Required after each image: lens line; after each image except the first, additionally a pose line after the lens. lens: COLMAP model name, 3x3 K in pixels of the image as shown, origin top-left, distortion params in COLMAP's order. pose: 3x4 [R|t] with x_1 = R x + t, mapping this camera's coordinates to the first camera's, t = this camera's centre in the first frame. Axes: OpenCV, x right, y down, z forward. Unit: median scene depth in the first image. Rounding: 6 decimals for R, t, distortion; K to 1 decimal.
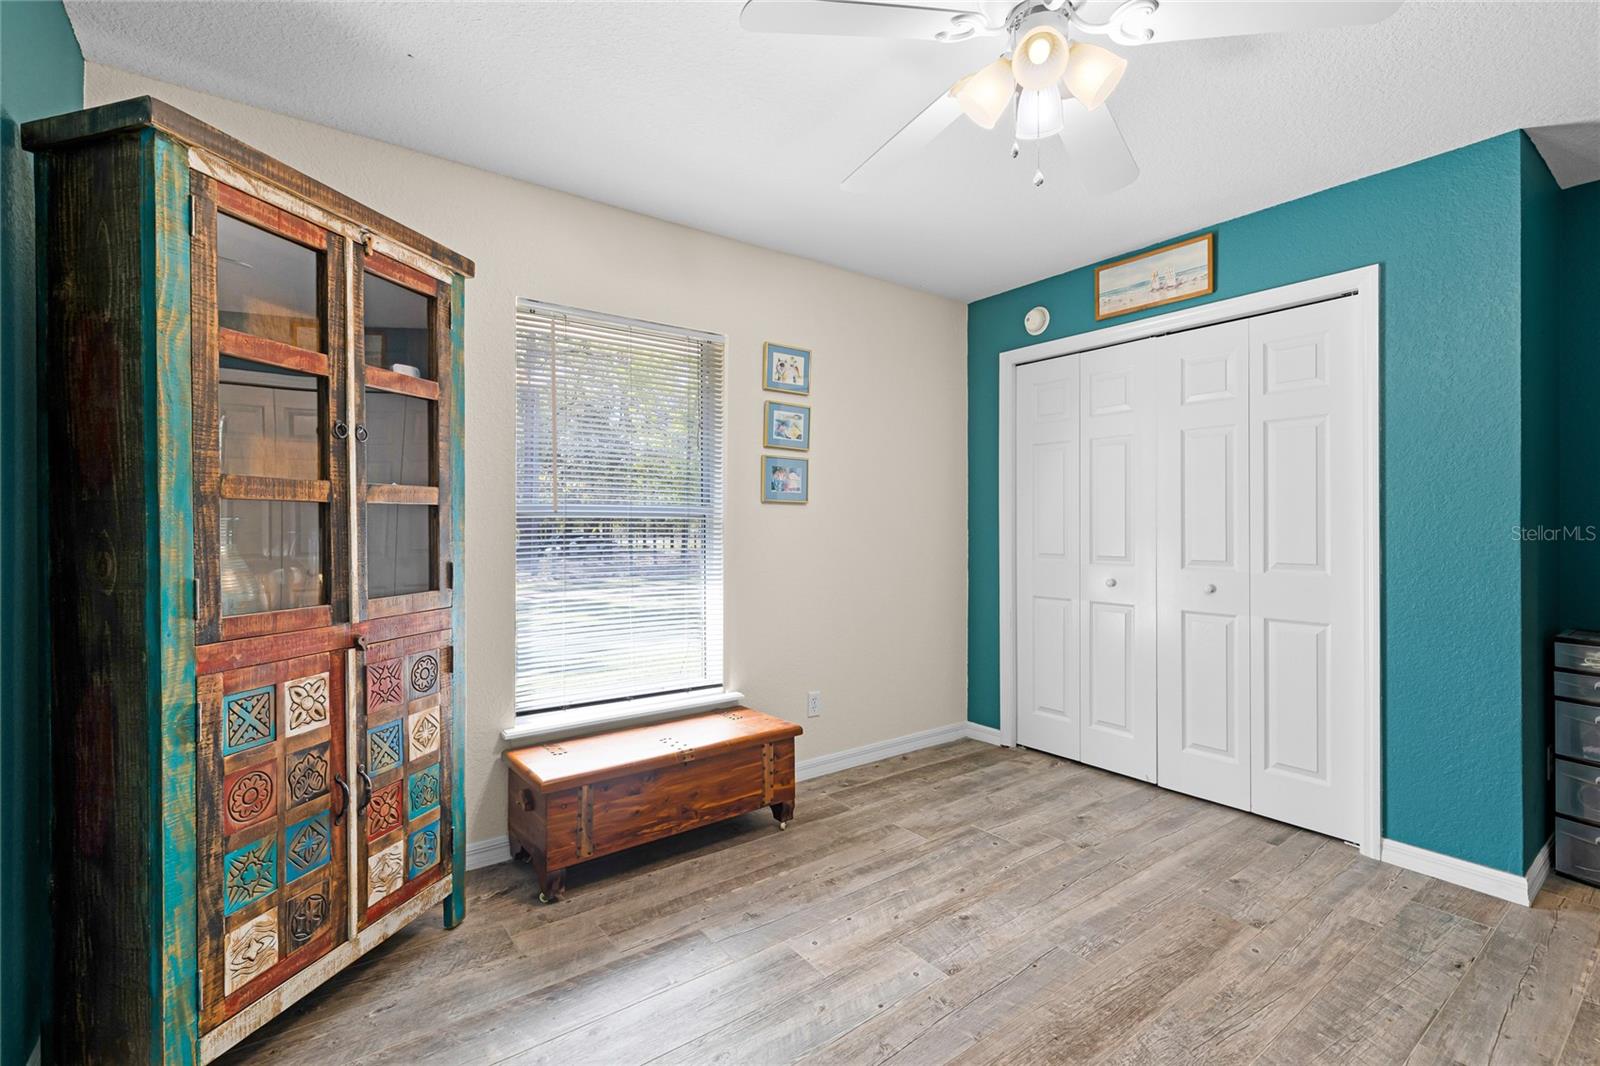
lens RADIAL K [[714.3, 0, 797.5], [0, 714.3, 532.9], [0, 0, 1]] dist [0.007725, -0.001596]
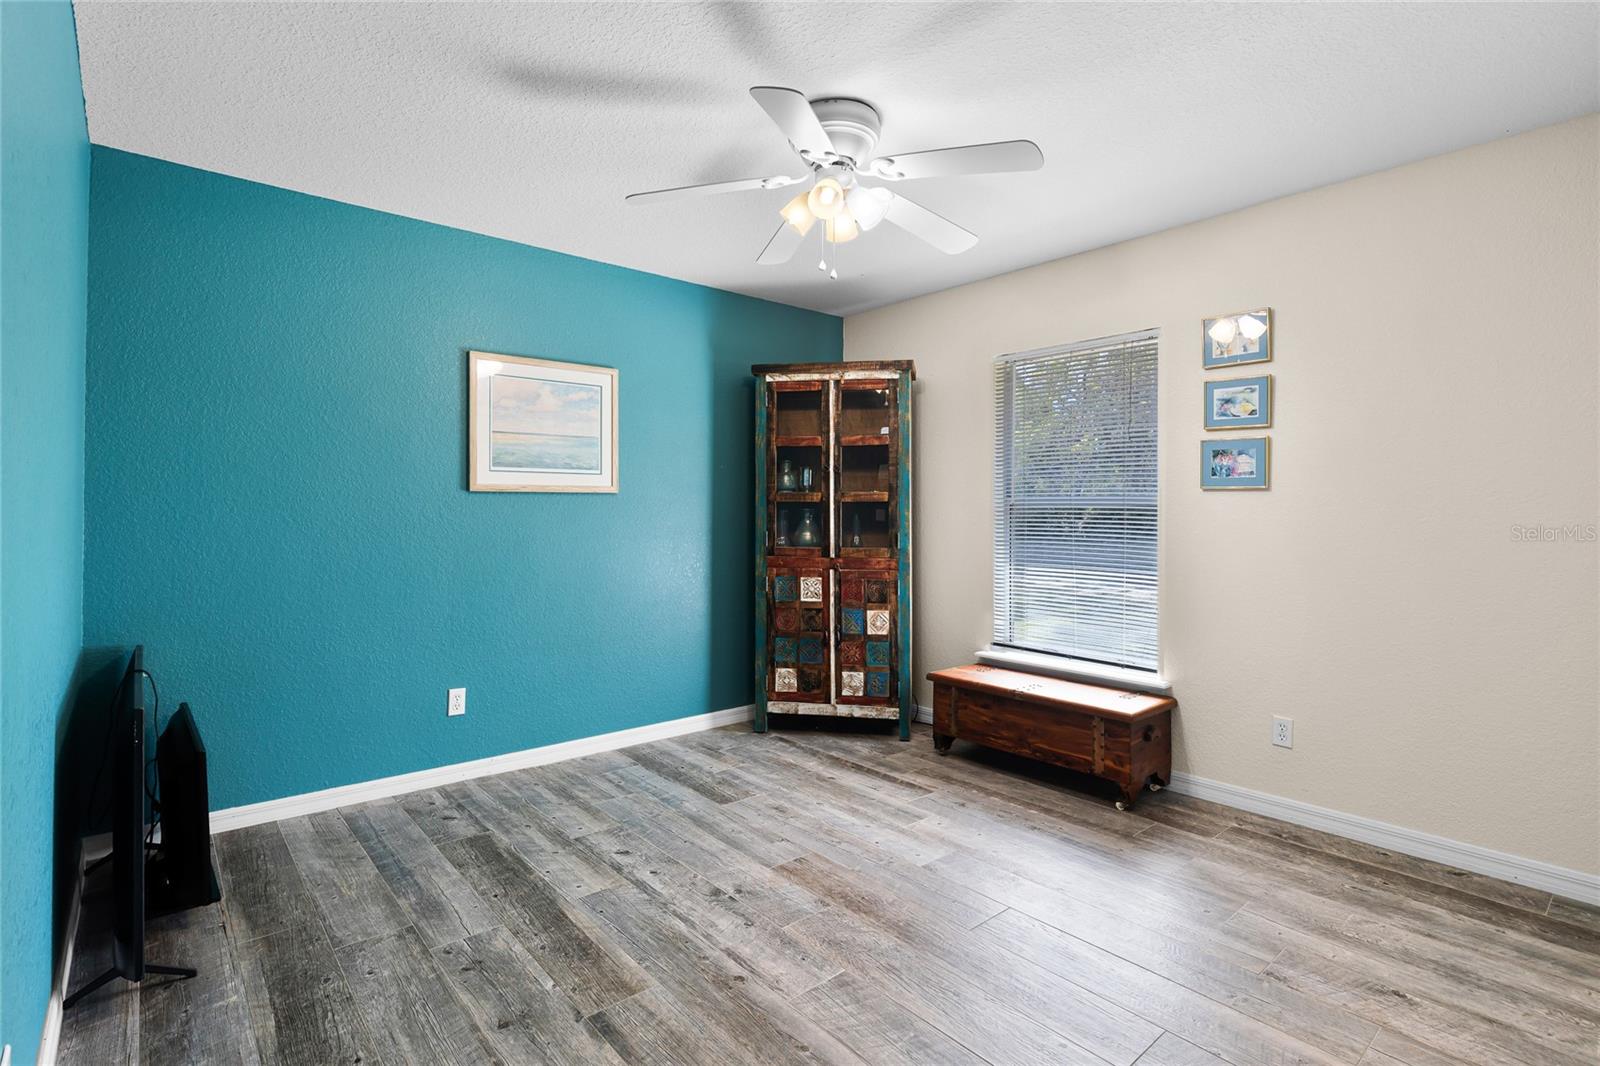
lens RADIAL K [[747.8, 0, 796.6], [0, 747.8, 524.8], [0, 0, 1]] dist [0.001638, 0.000037]
pose [[0.082330, 0.015605, -0.996483, 1.129532], [-0.017930, 0.999739, 0.014174, -0.001819], [0.996444, 0.016700, 0.082589, 0.494236]]
